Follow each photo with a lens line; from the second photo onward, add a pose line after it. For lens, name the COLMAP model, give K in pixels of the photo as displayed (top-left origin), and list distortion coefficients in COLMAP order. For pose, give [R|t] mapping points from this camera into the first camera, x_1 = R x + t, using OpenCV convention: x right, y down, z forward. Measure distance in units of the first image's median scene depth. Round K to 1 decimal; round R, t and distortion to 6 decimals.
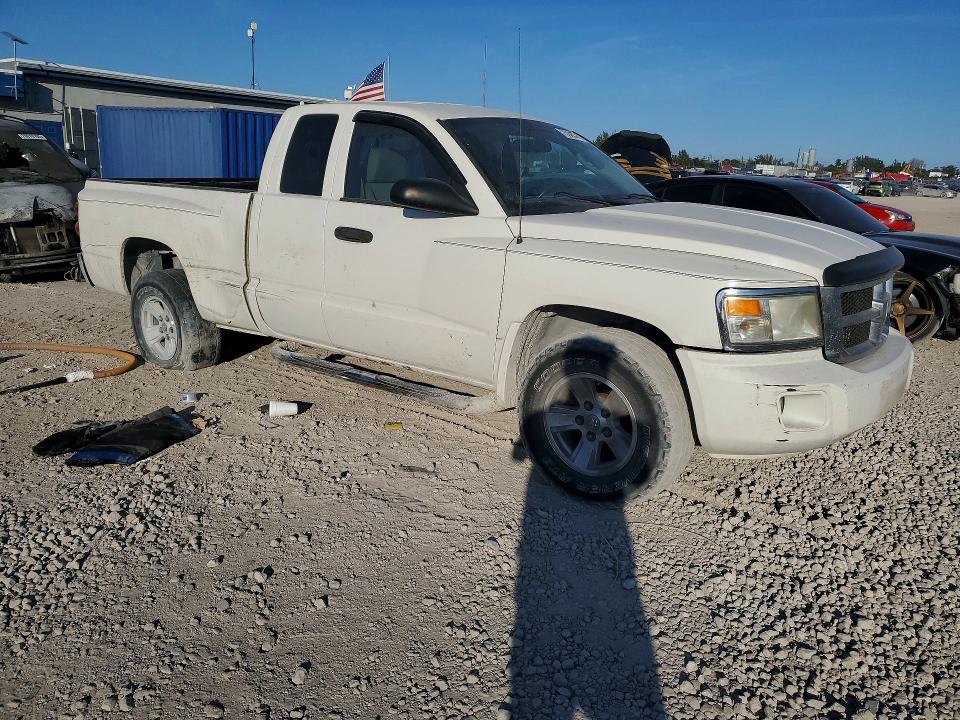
lens RADIAL K [[749.8, 0, 480.0], [0, 749.8, 360.0], [0, 0, 1]] dist [0.012230, 0.011283]
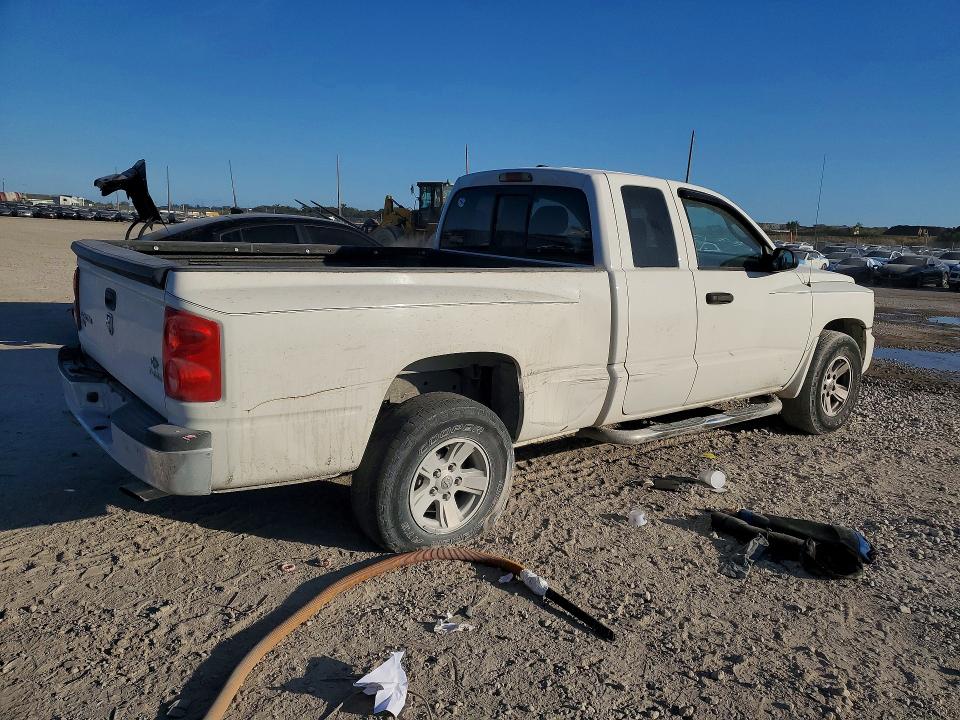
lens RADIAL K [[749.8, 0, 480.0], [0, 749.8, 360.0], [0, 0, 1]] dist [0.012230, 0.011283]
pose [[0.192387, -0.185877, 0.963554, -1.314698], [0.215187, 0.965990, 0.143382, -0.308337], [-0.957435, 0.179759, 0.225842, 1.072215]]
